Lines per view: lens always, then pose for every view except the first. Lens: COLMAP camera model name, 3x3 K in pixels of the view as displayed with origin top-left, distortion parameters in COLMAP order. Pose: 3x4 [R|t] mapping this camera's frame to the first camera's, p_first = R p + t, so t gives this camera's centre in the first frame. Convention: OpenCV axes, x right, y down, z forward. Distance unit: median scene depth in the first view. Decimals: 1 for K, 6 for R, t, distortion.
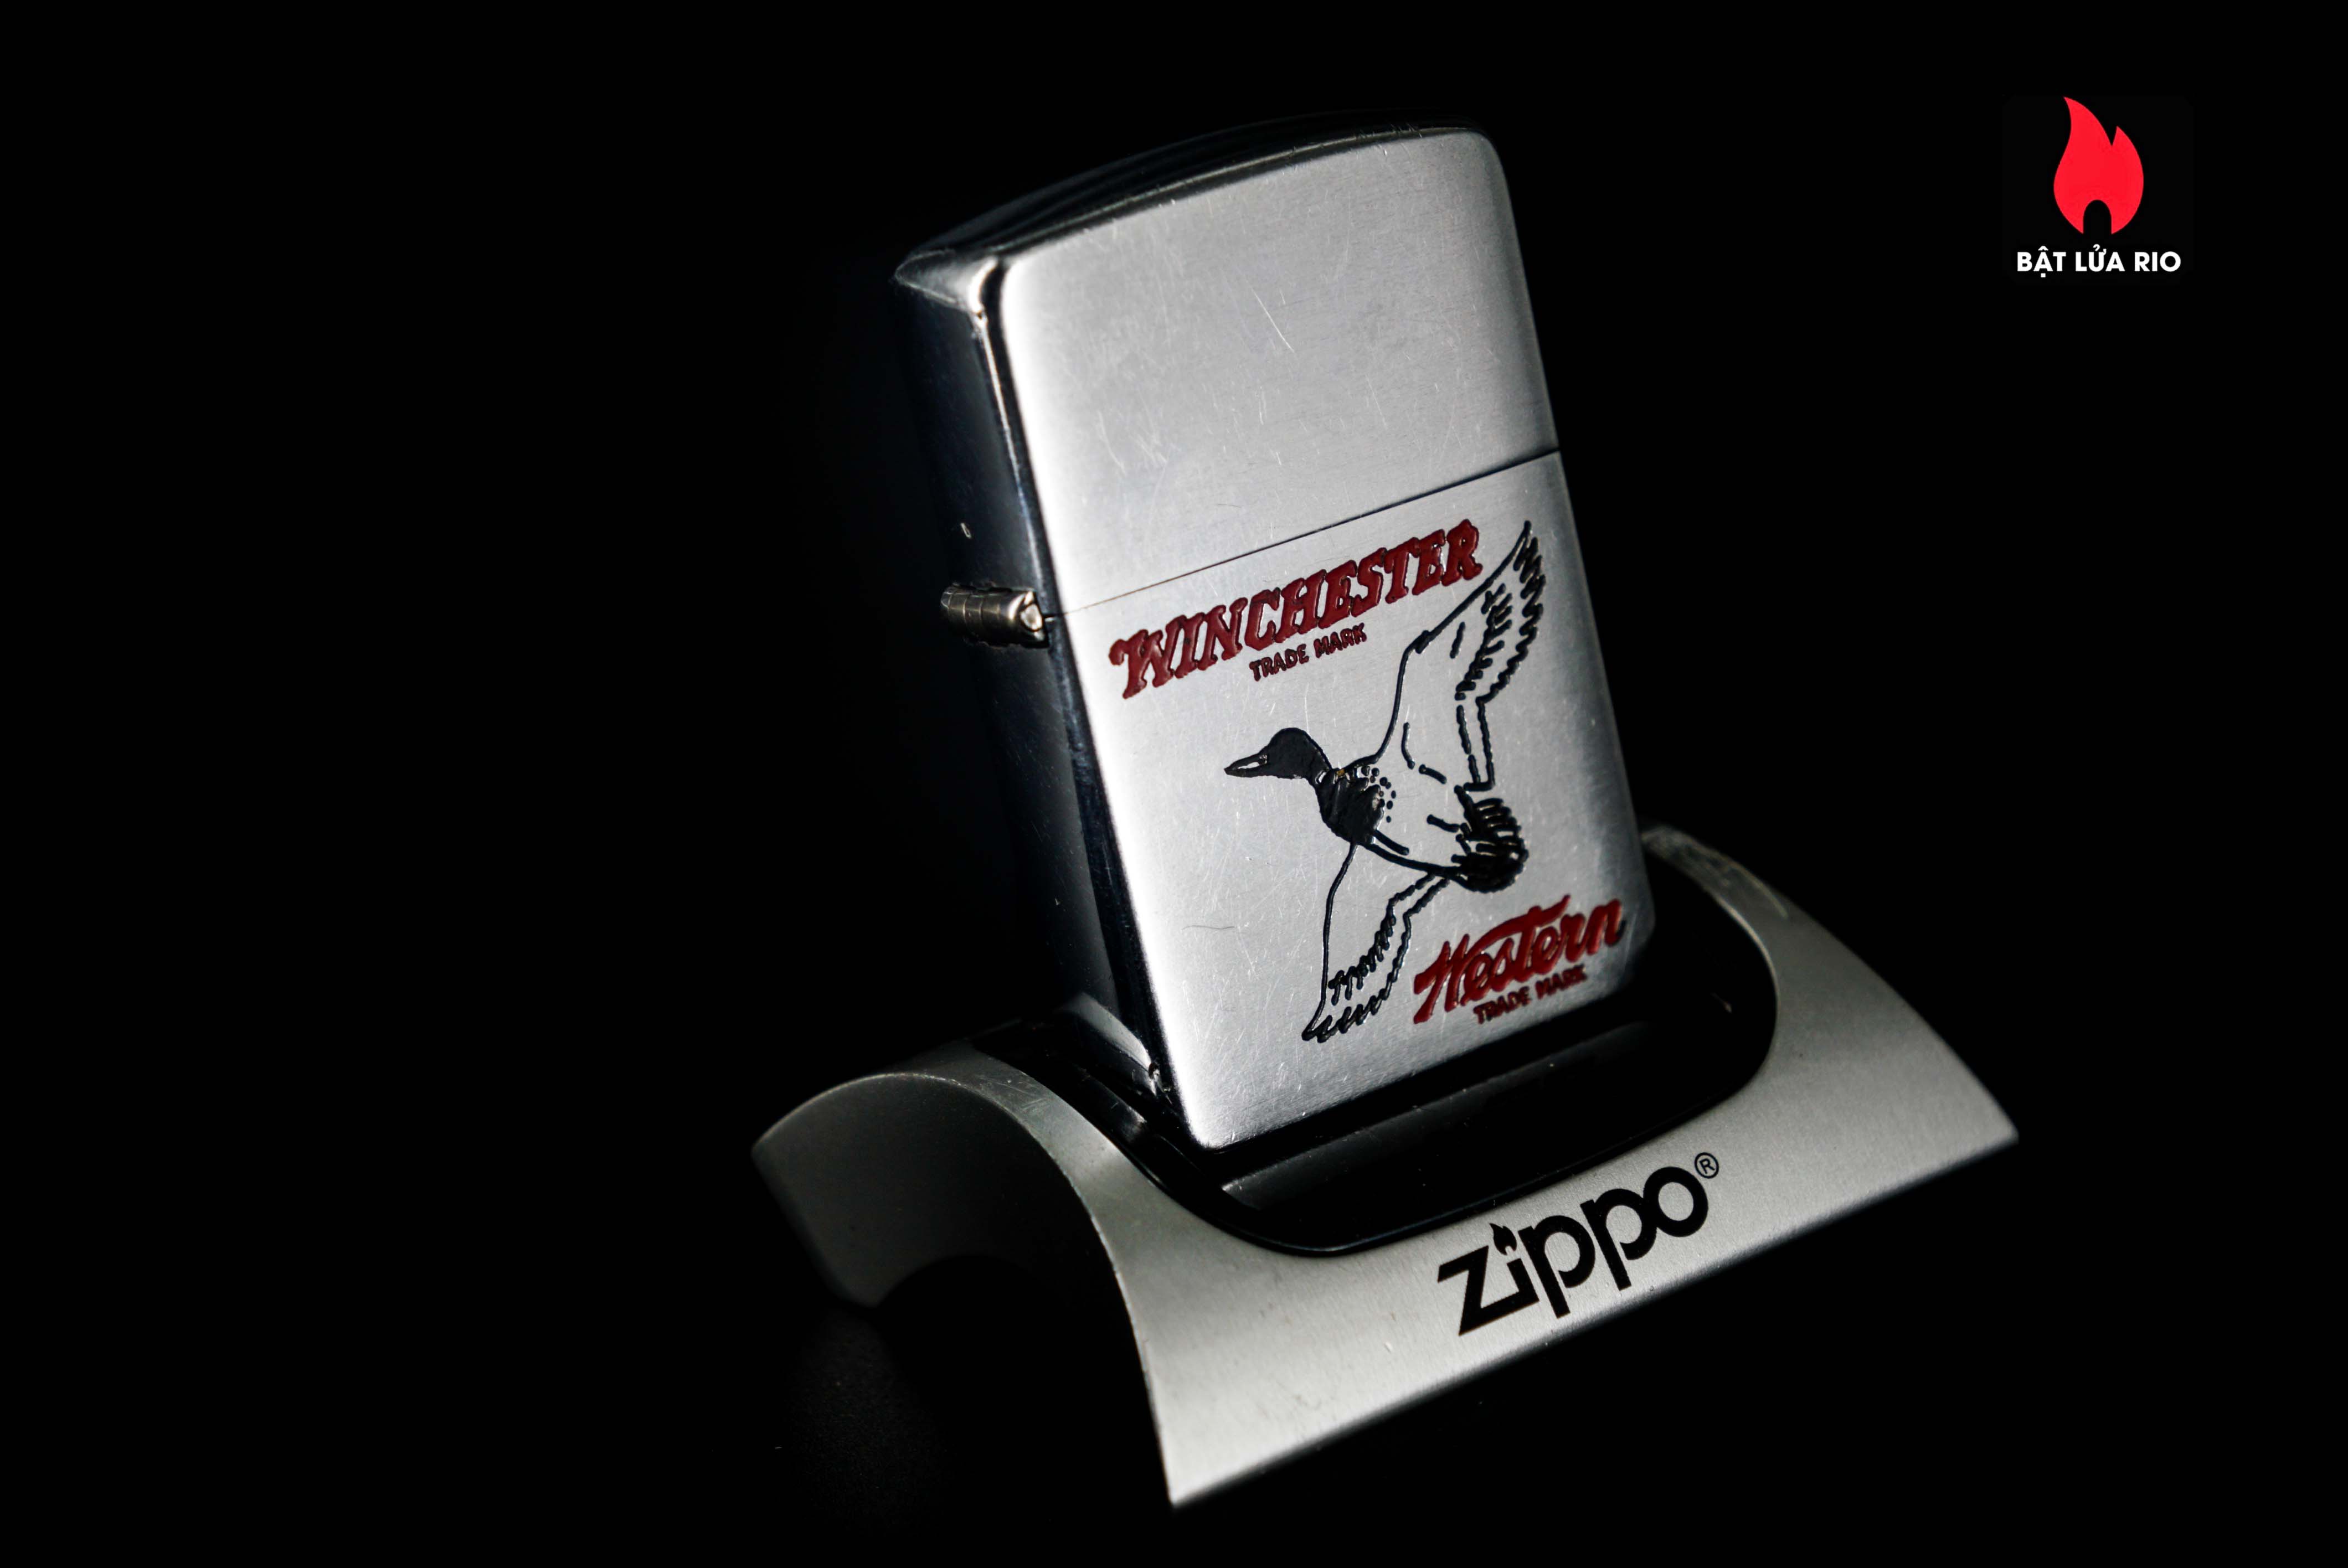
lens RADIAL K [[4953.5, 0, 1243.7], [0, 4953.5, 751.0], [0, 0, 1]] dist [0.305788, 0.000000]
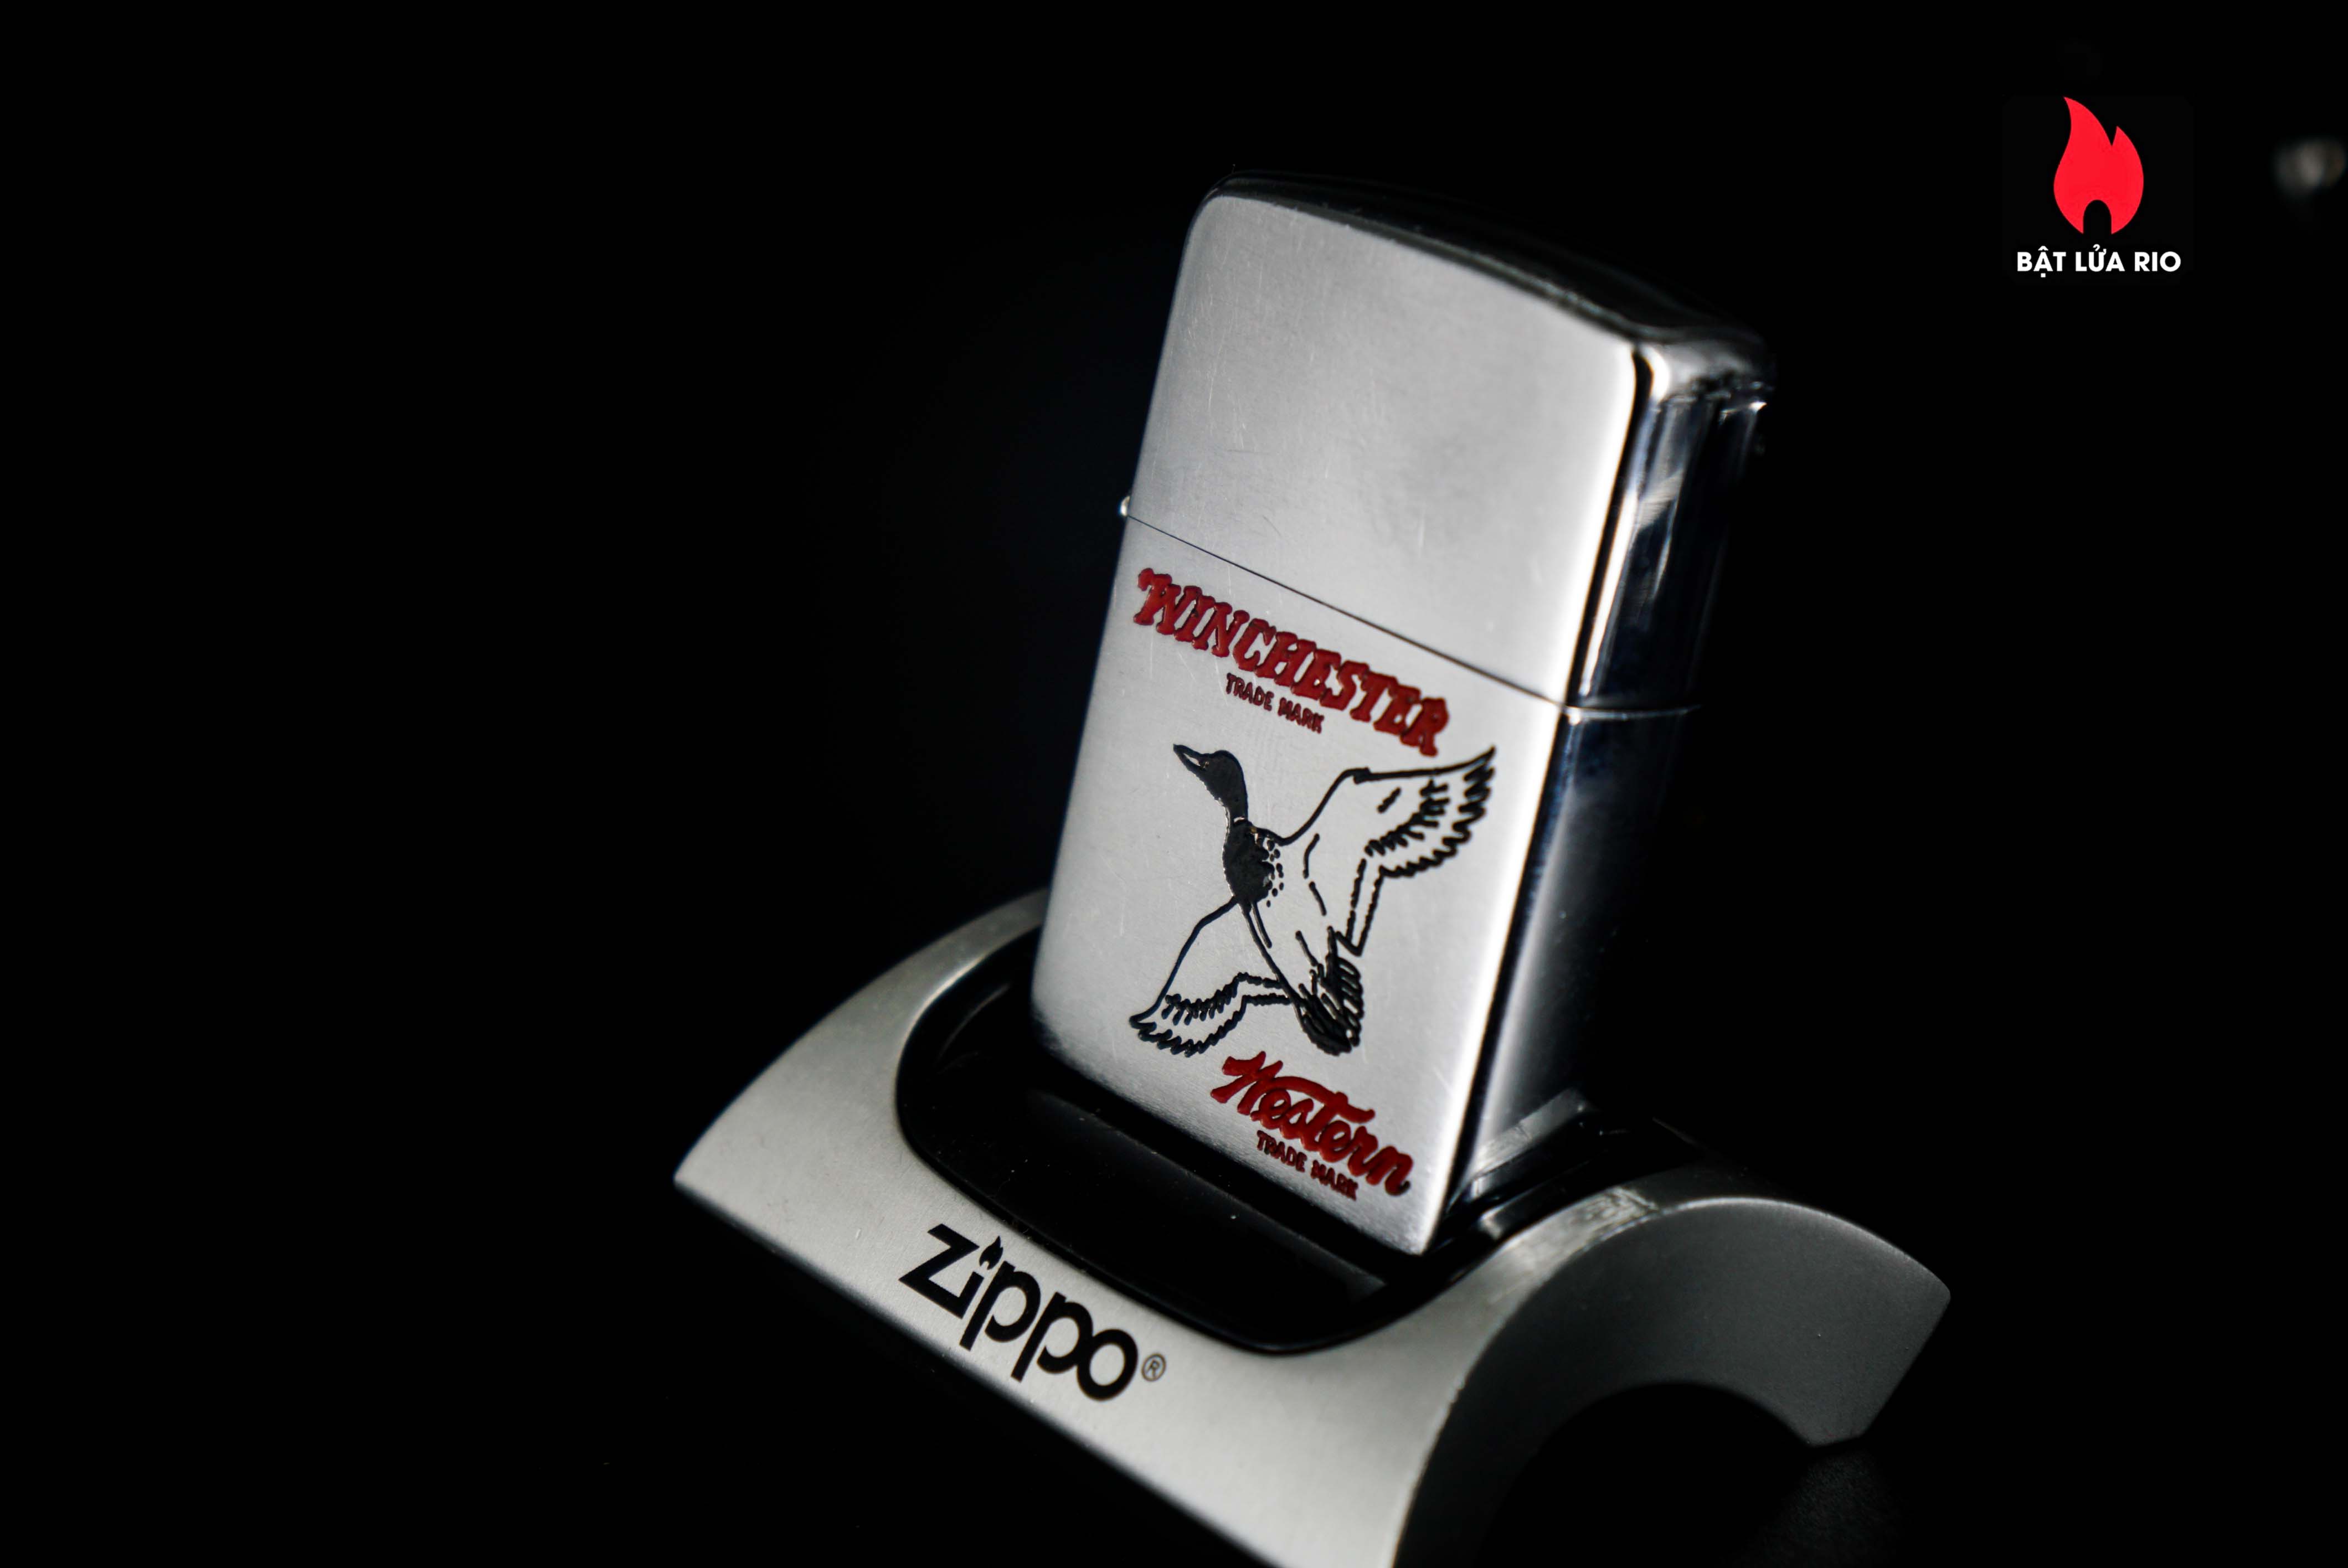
lens RADIAL K [[4953.5, 0, 1188.1], [0, 4953.5, 782.4], [0, 0, 1]] dist [0.305788, 0.000000]
pose [[0.138121, 0.496408, -0.857031, 0.850310], [-0.441494, 0.805454, 0.395381, -0.383706], [0.886569, 0.323764, 0.330412, 0.657263]]
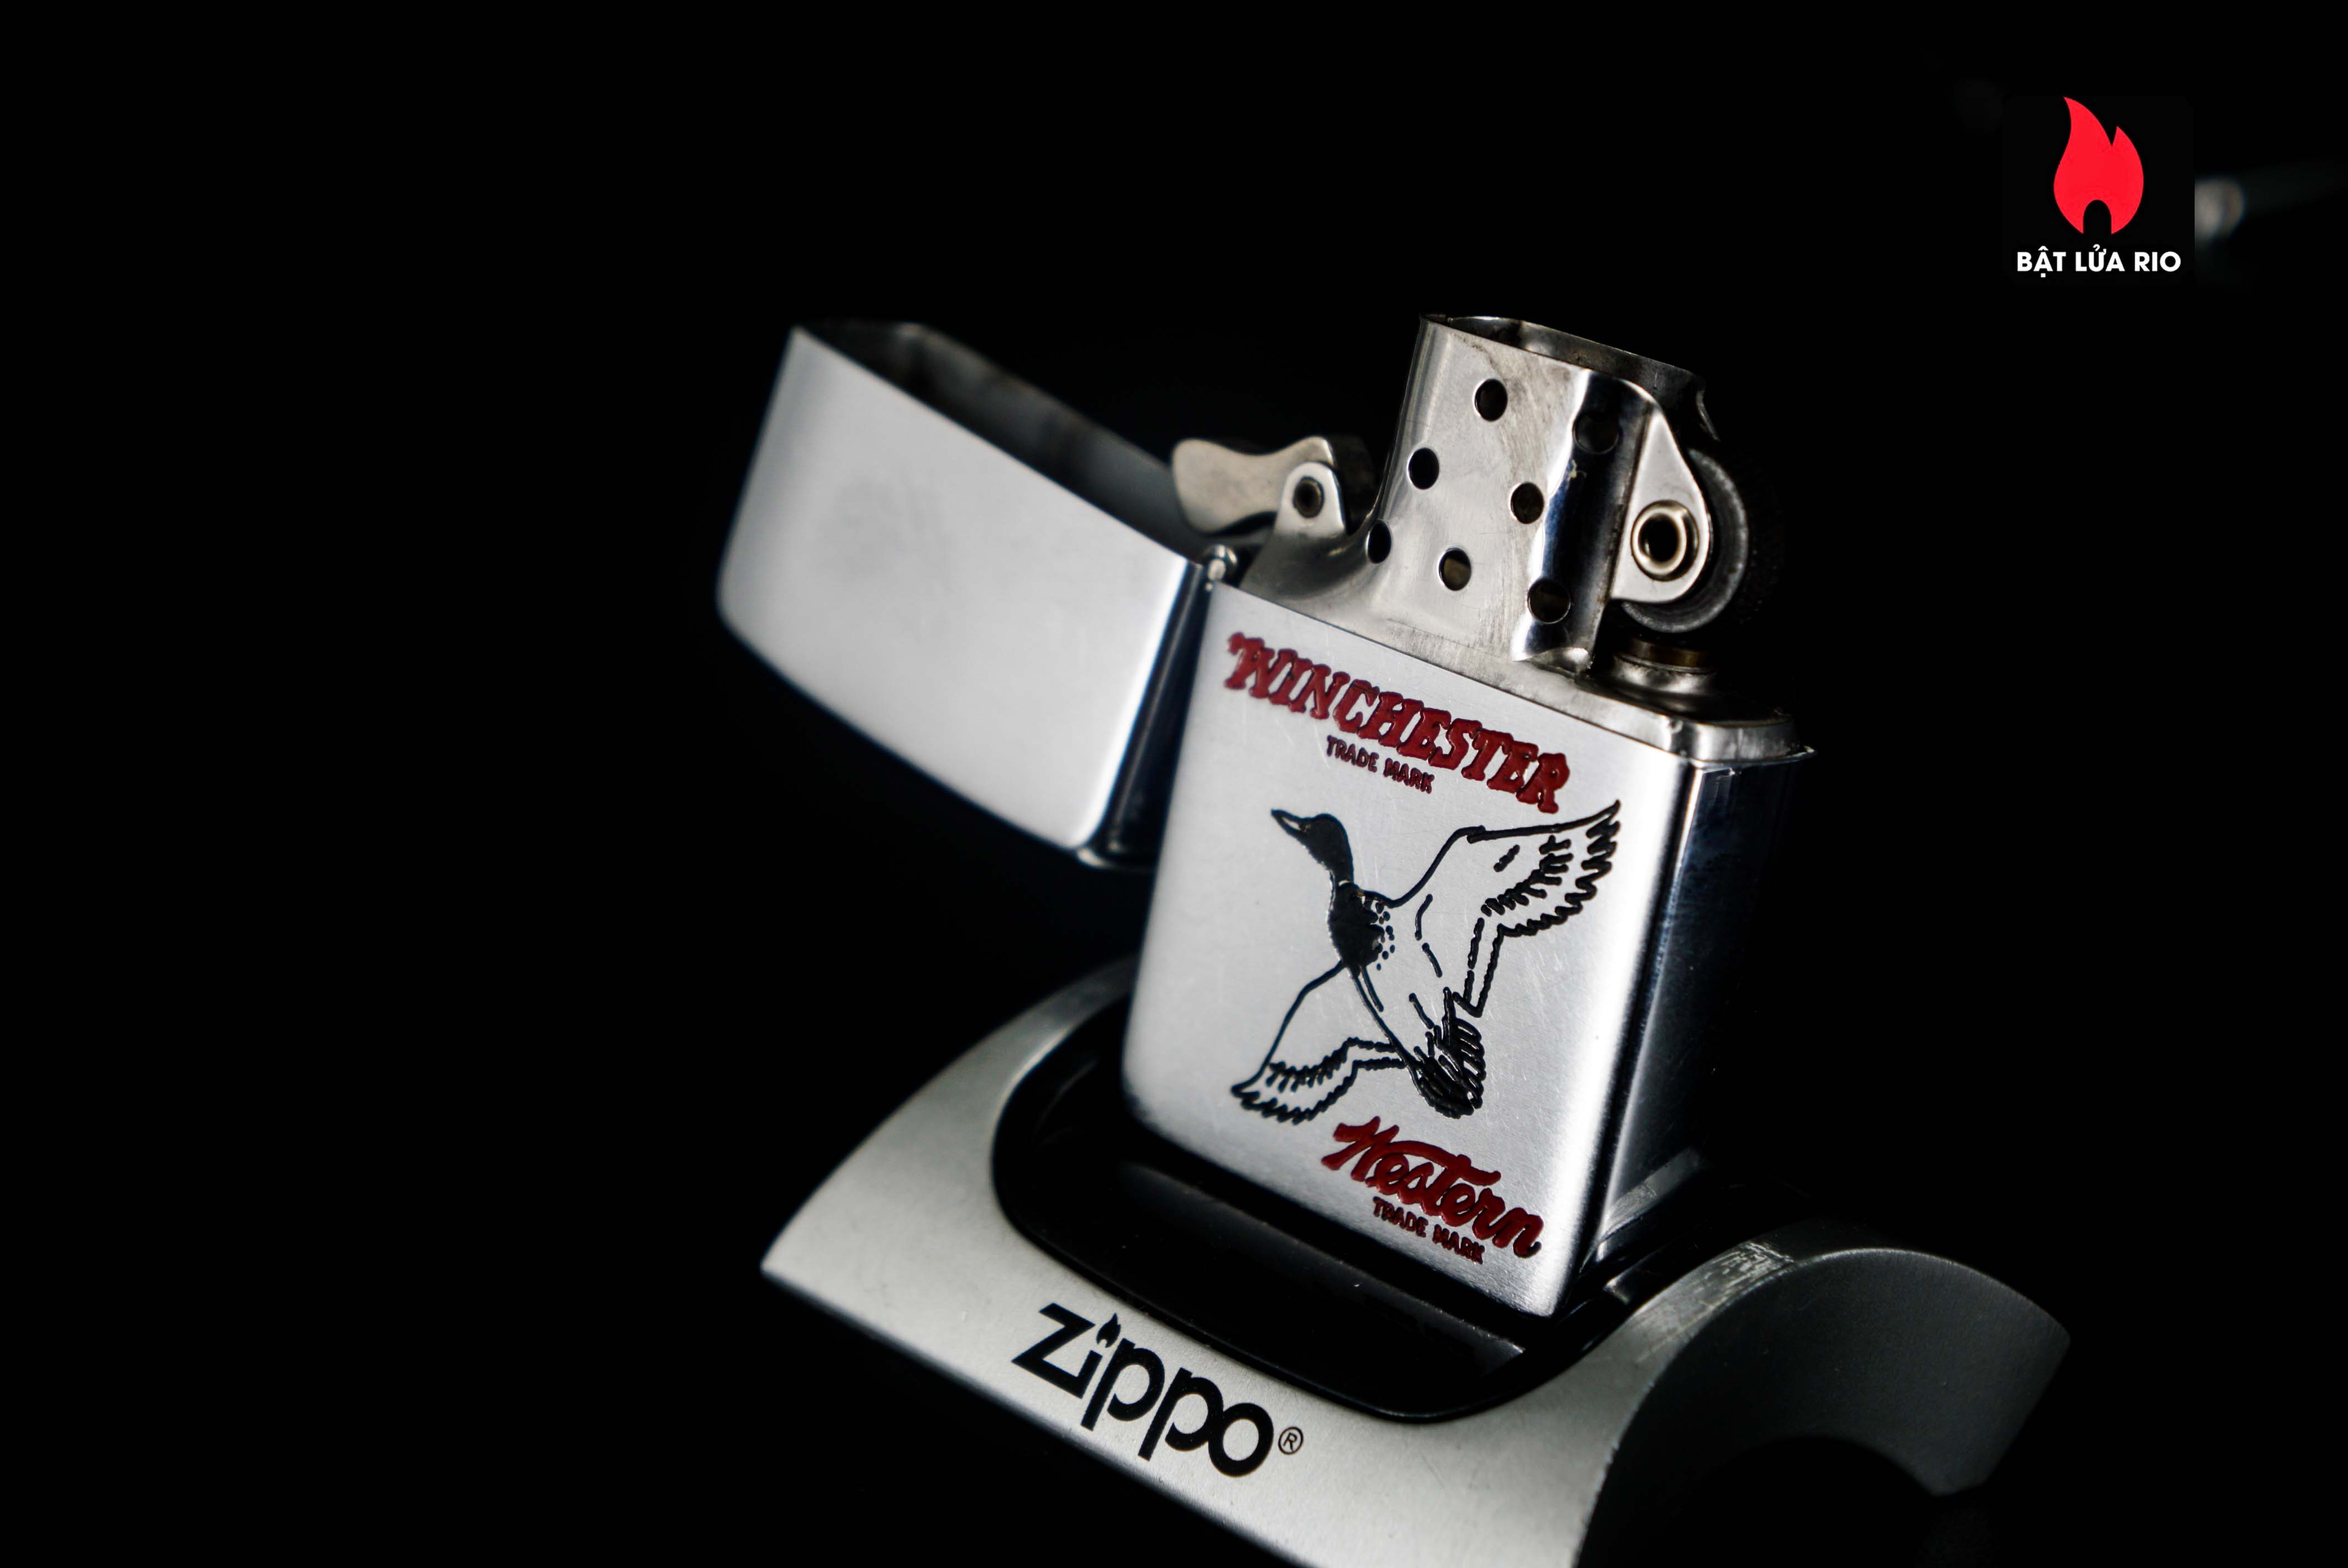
lens RADIAL K [[4953.5, 0, 1175.7], [0, 4953.5, 774.4], [0, 0, 1]] dist [0.305788, 0.000000]
pose [[0.200614, 0.477089, -0.855652, 0.829660], [-0.436182, 0.825560, 0.358045, -0.345653], [0.877211, 0.301391, 0.373717, 0.594107]]
